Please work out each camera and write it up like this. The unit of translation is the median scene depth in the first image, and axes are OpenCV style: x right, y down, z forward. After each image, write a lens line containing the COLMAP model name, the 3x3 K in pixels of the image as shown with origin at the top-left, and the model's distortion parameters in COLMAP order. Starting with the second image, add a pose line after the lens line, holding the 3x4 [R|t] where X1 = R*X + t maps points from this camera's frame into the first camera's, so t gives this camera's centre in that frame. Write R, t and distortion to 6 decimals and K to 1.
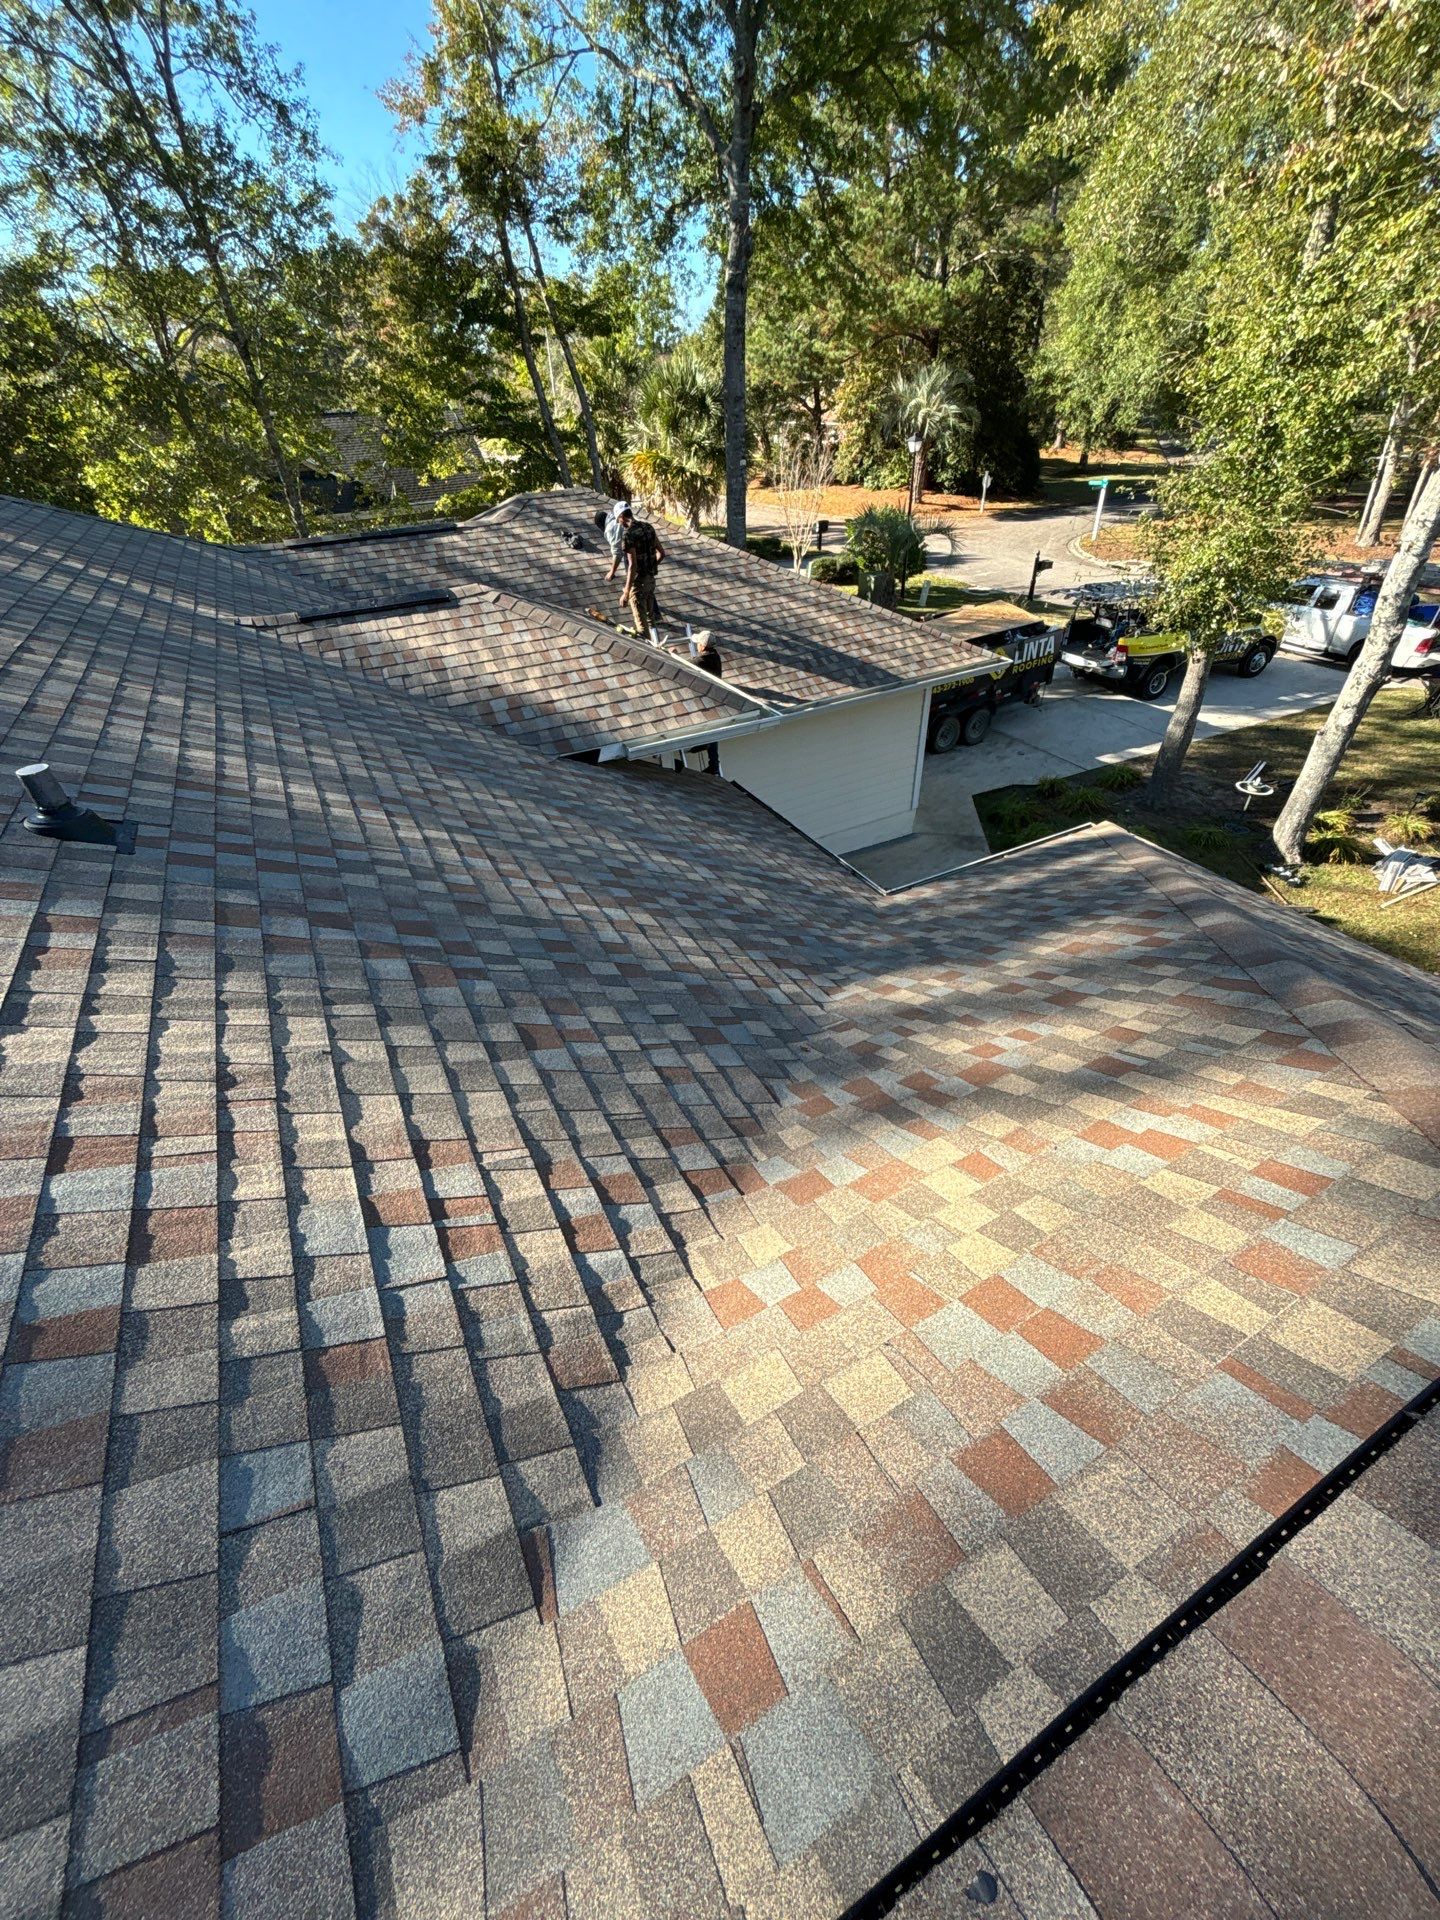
lens RADIAL K [[773.2, 0, 719.9], [0, 773.2, 960.4], [0, 0, 1]] dist [0.000495, 0.000279]
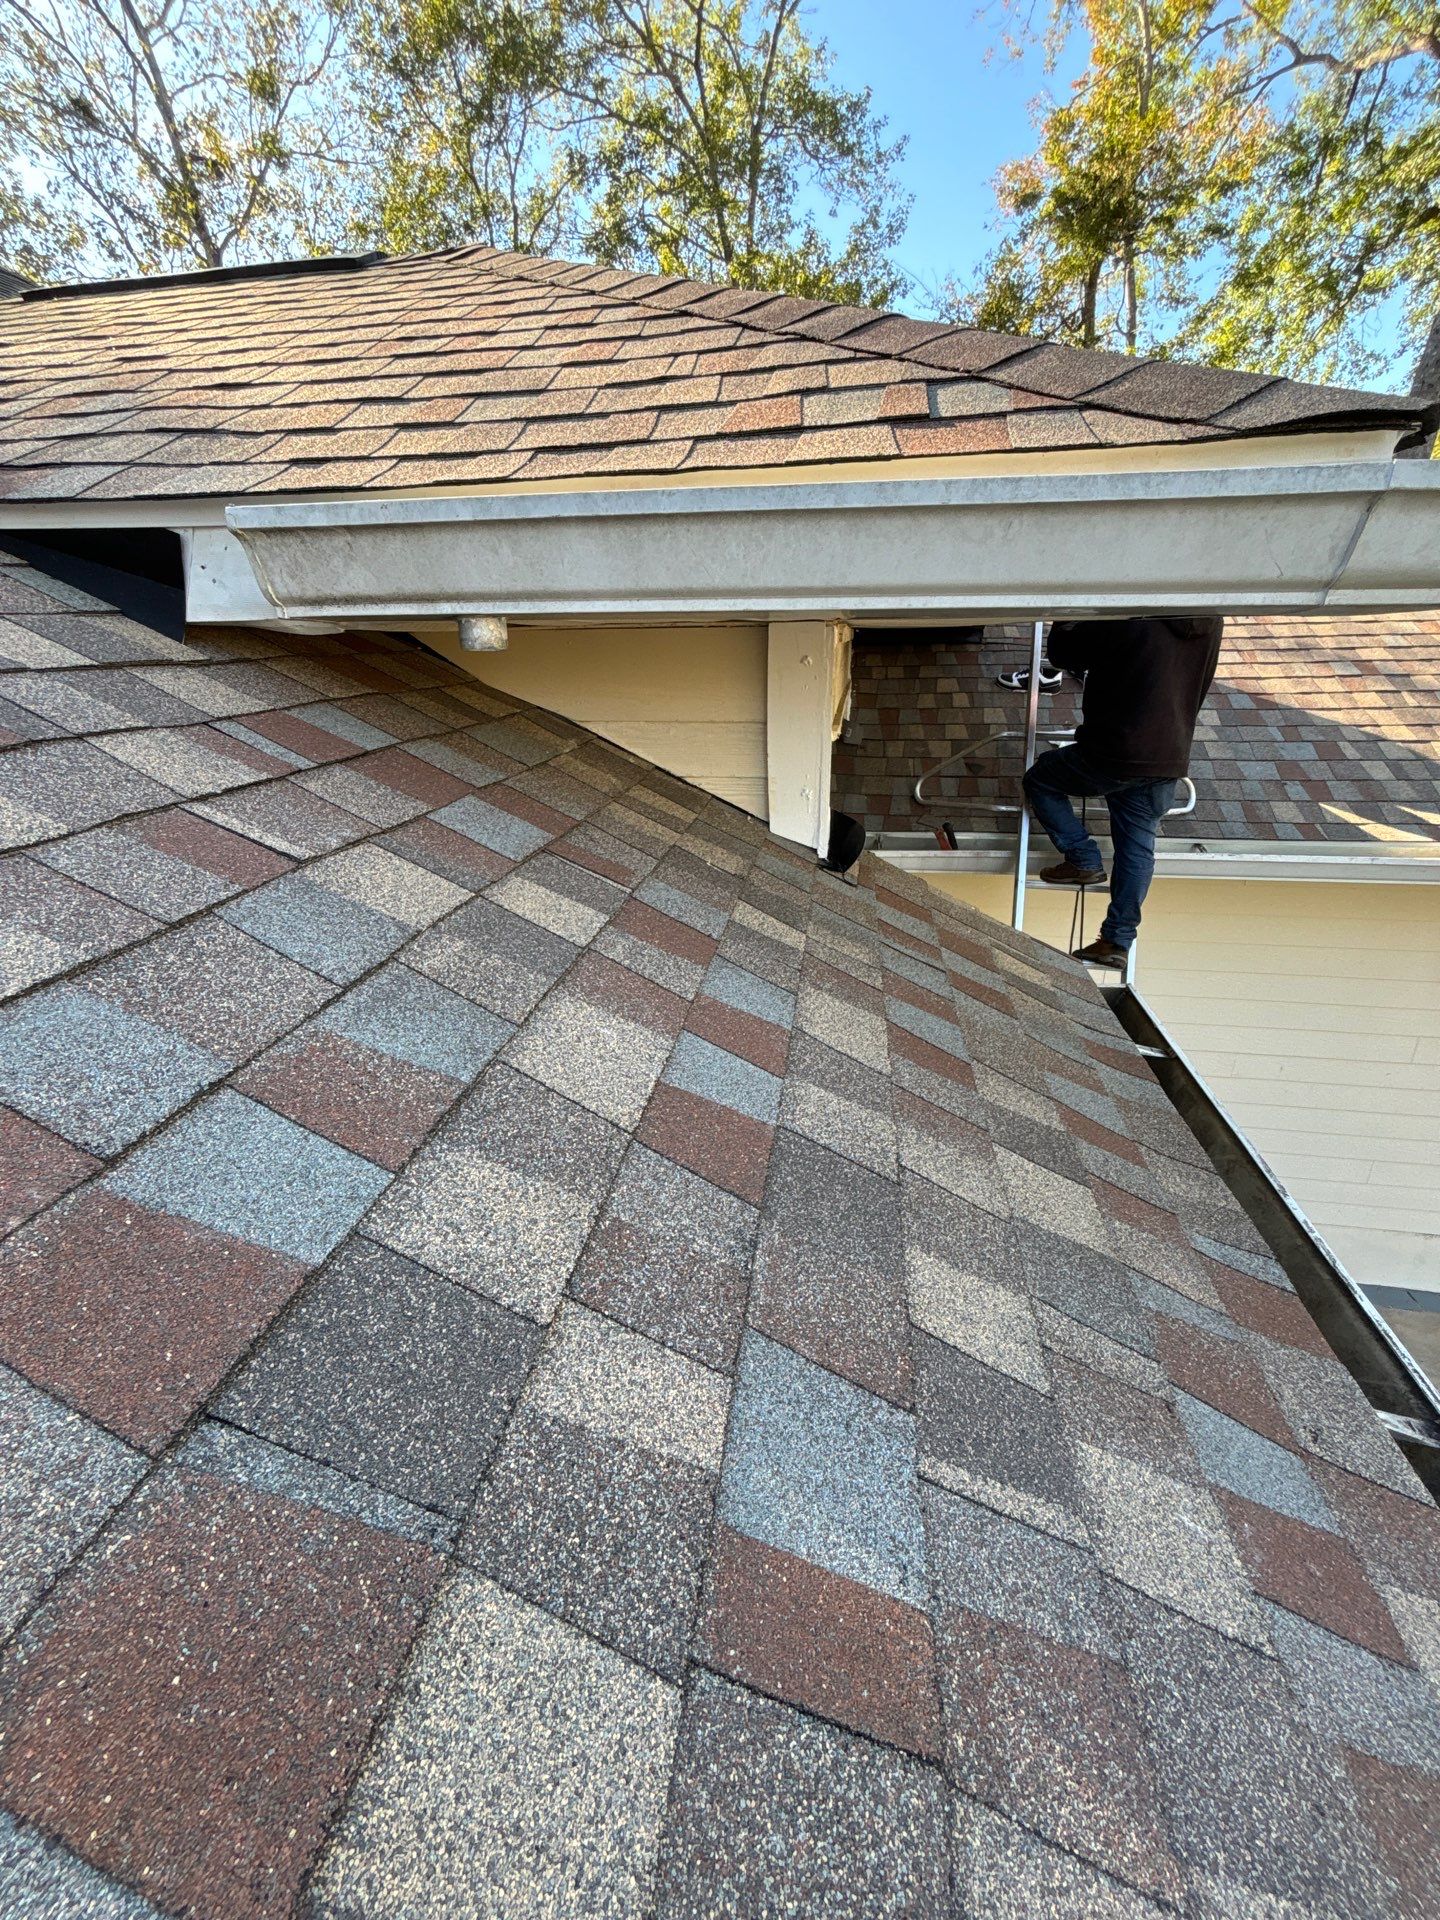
lens RADIAL K [[773.2, 0, 720.7], [0, 773.2, 958.7], [0, 0, 1]] dist [0.000495, 0.000279]
pose [[0.795156, 0.257682, -0.548933, 0.041242], [-0.375734, 0.919879, -0.112456, -0.148810], [0.475974, 0.295672, 0.828267, 0.659600]]
